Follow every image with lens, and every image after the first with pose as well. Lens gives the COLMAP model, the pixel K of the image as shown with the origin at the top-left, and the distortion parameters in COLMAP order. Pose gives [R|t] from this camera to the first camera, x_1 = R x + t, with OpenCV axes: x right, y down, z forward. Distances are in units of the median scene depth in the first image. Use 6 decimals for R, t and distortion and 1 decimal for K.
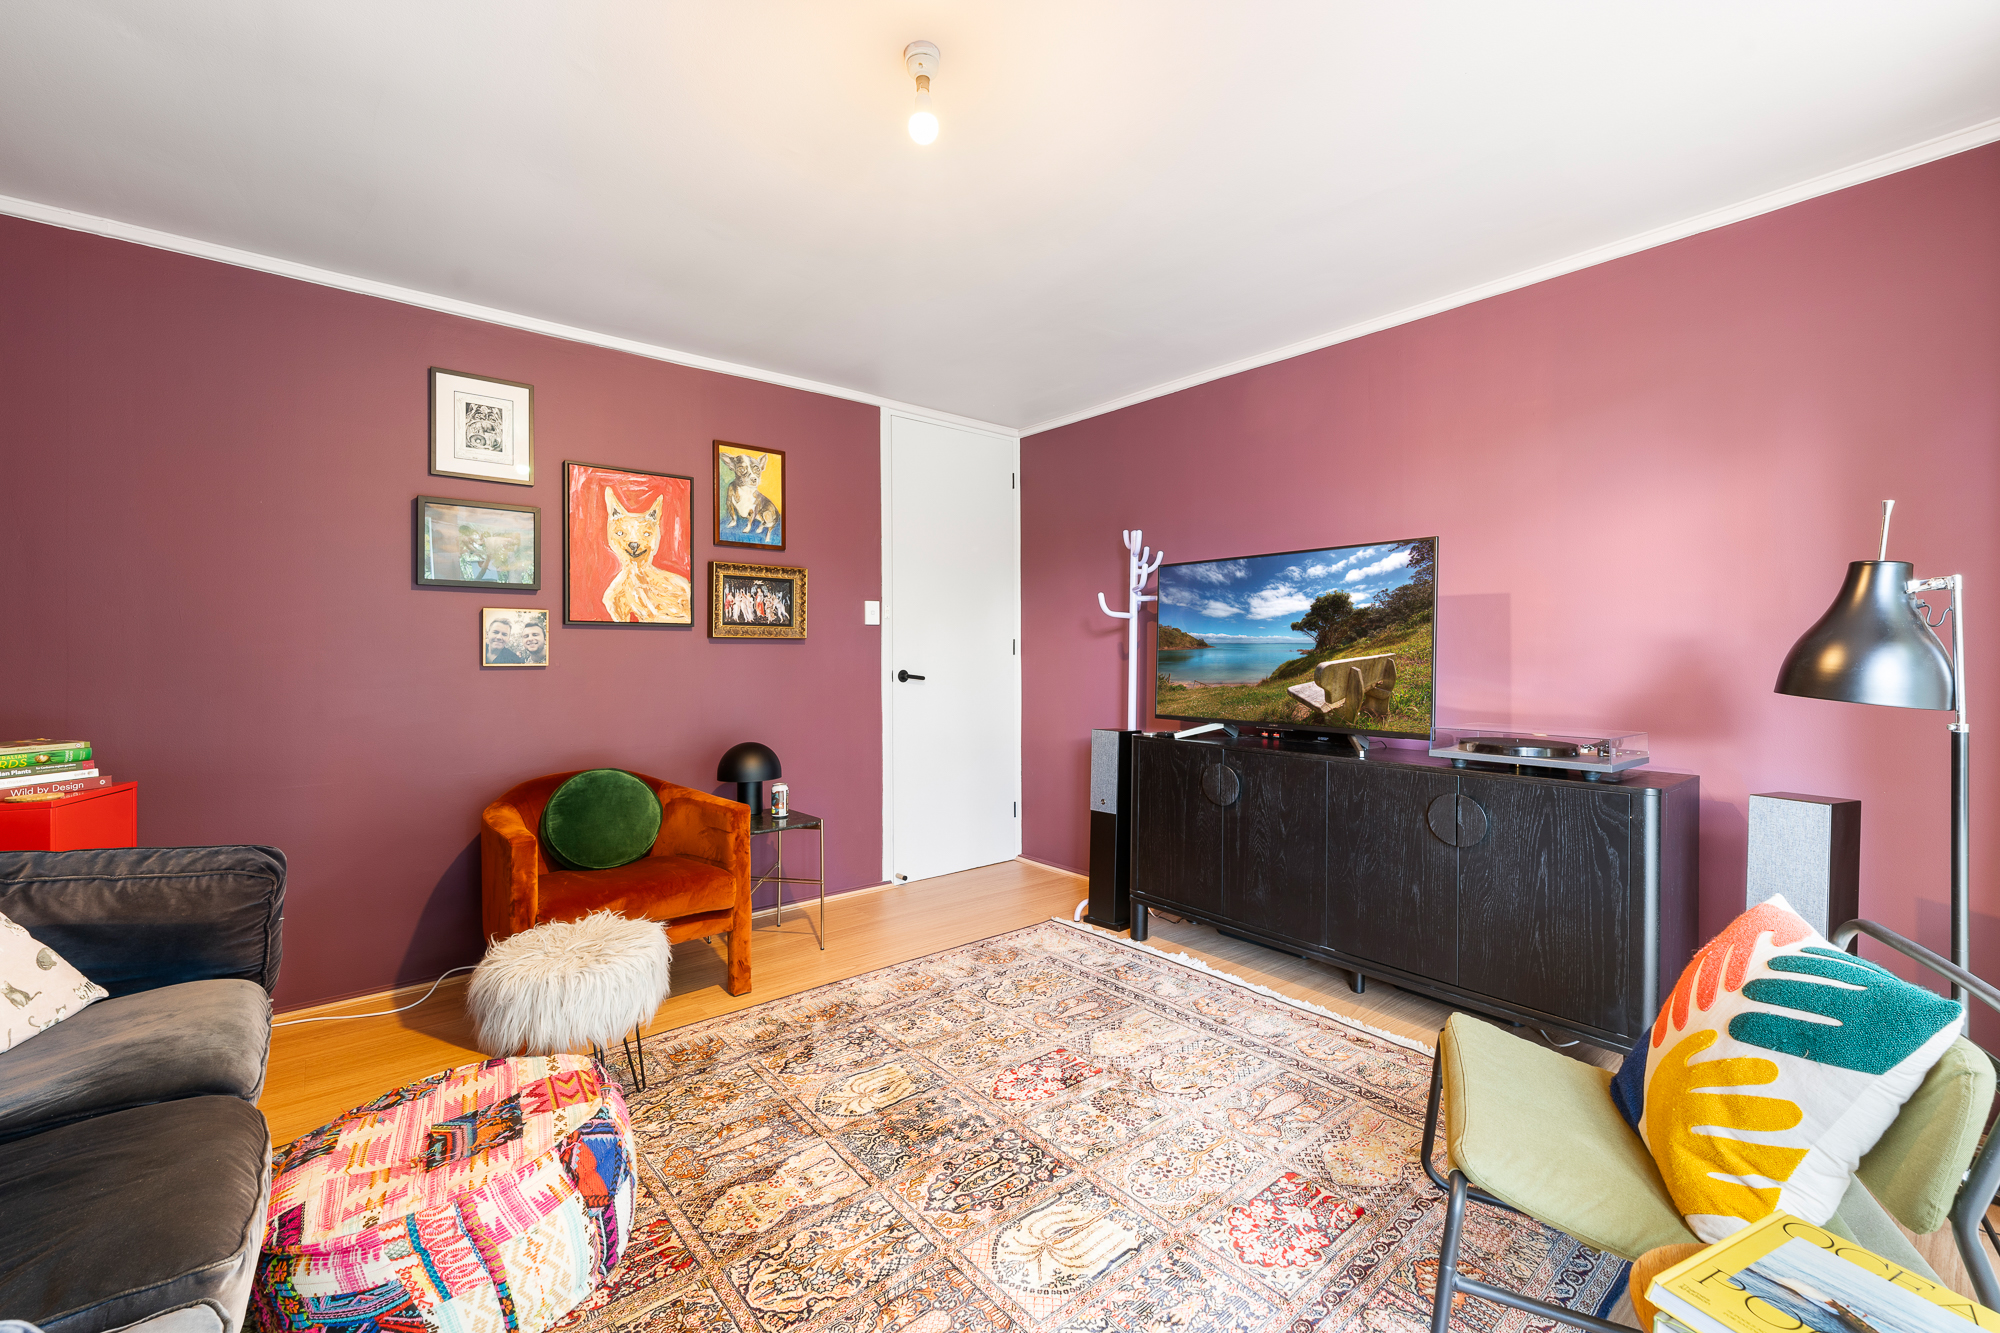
lens RADIAL K [[818.4, 0, 1004.7], [0, 818.4, 659.6], [0, 0, 1]] dist [0.000853, -0.000511]
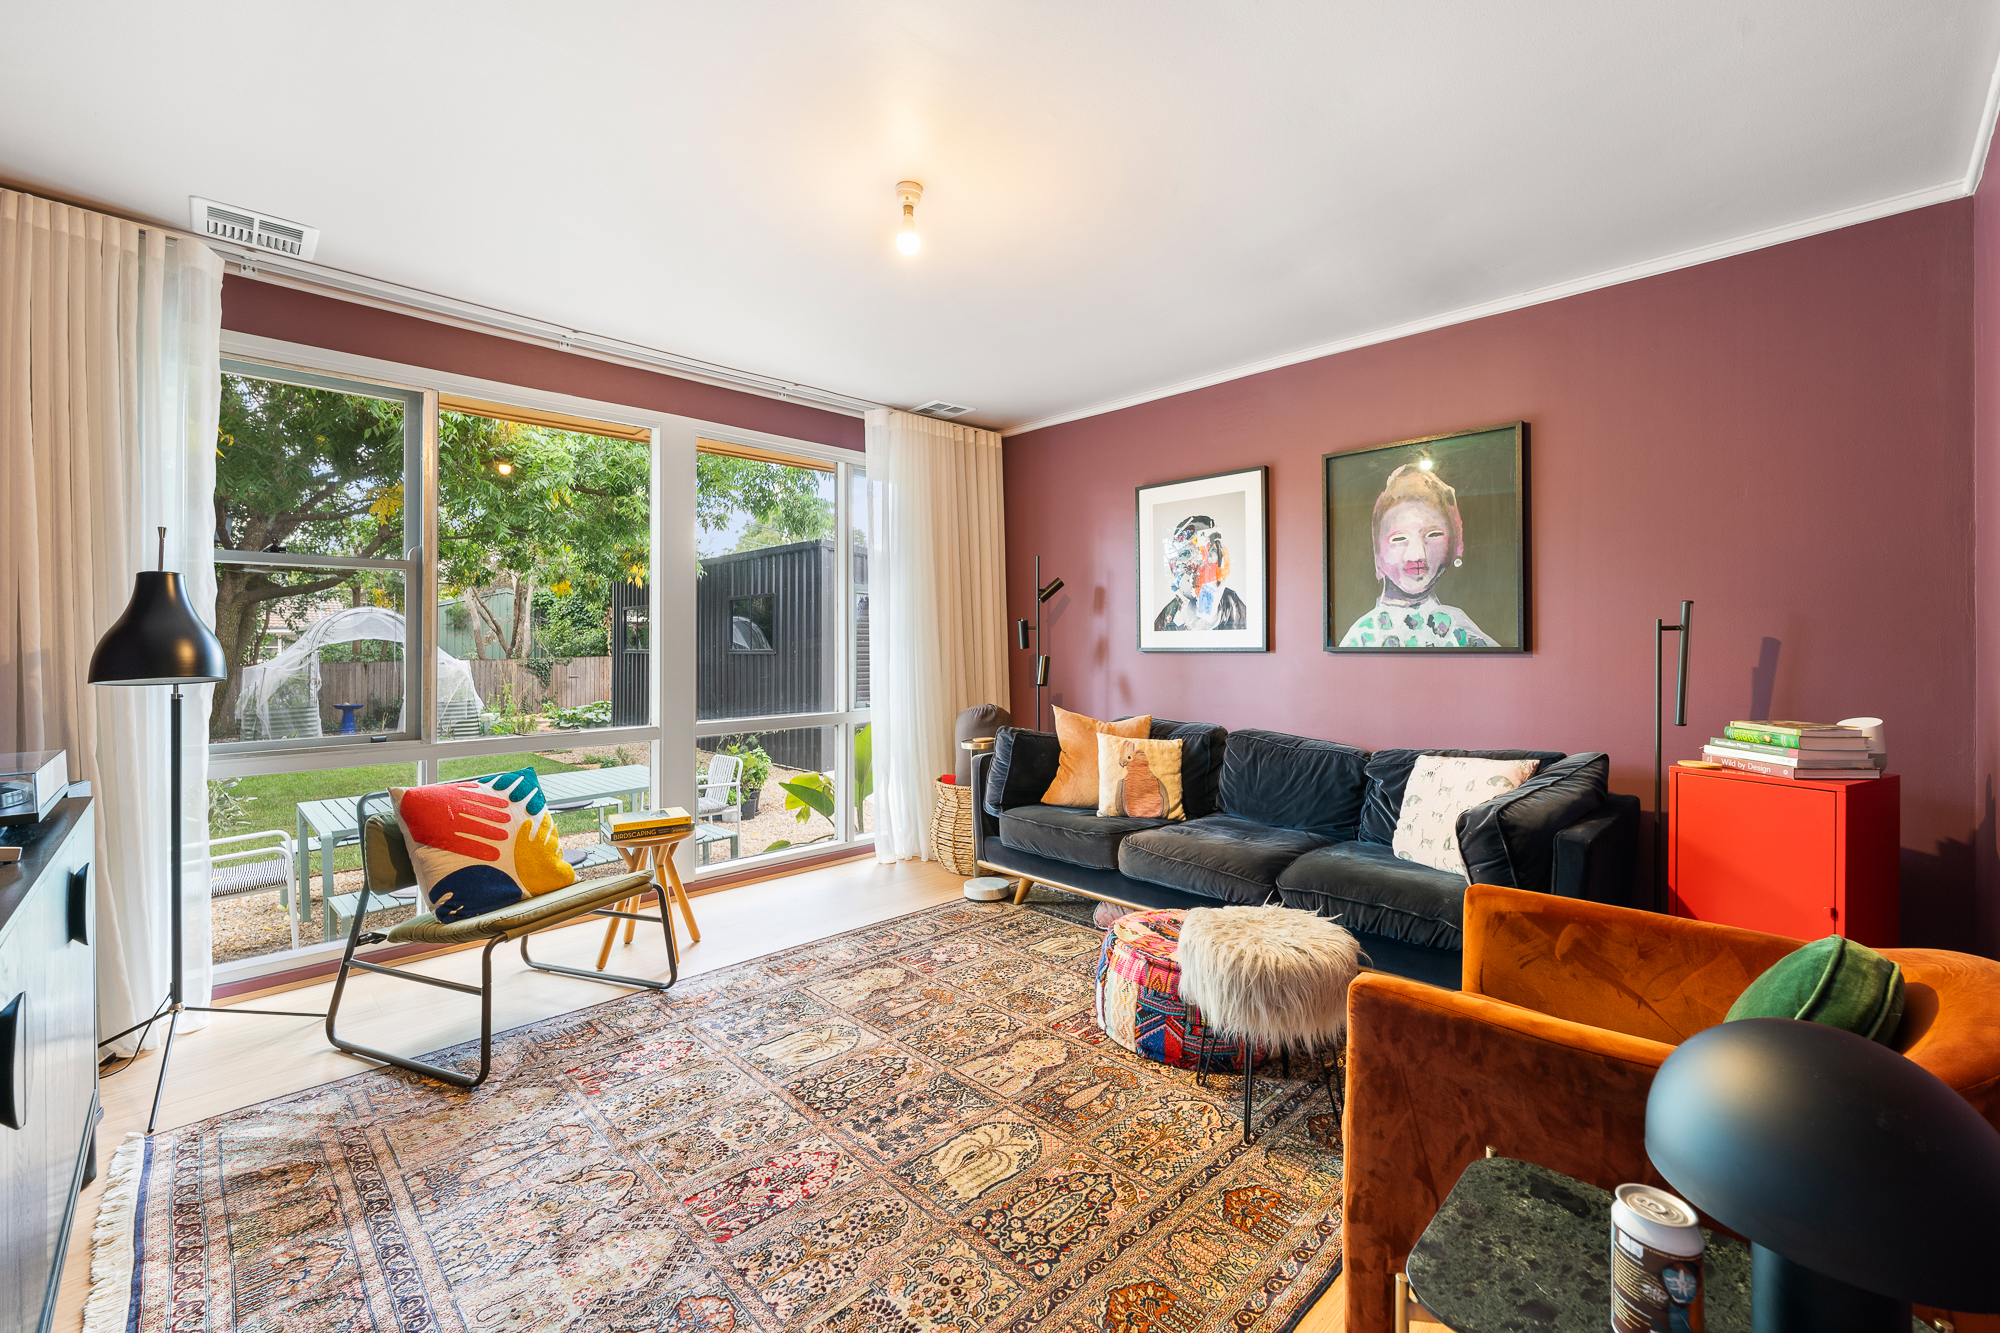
lens RADIAL K [[818.4, 0, 996.1], [0, 818.4, 655.1], [0, 0, 1]] dist [0.000853, -0.000511]
pose [[-0.997456, 0.003866, -0.071178, -0.126240], [0.002809, 0.999884, 0.014956, -0.003291], [0.071228, 0.014718, -0.997351, 1.975755]]
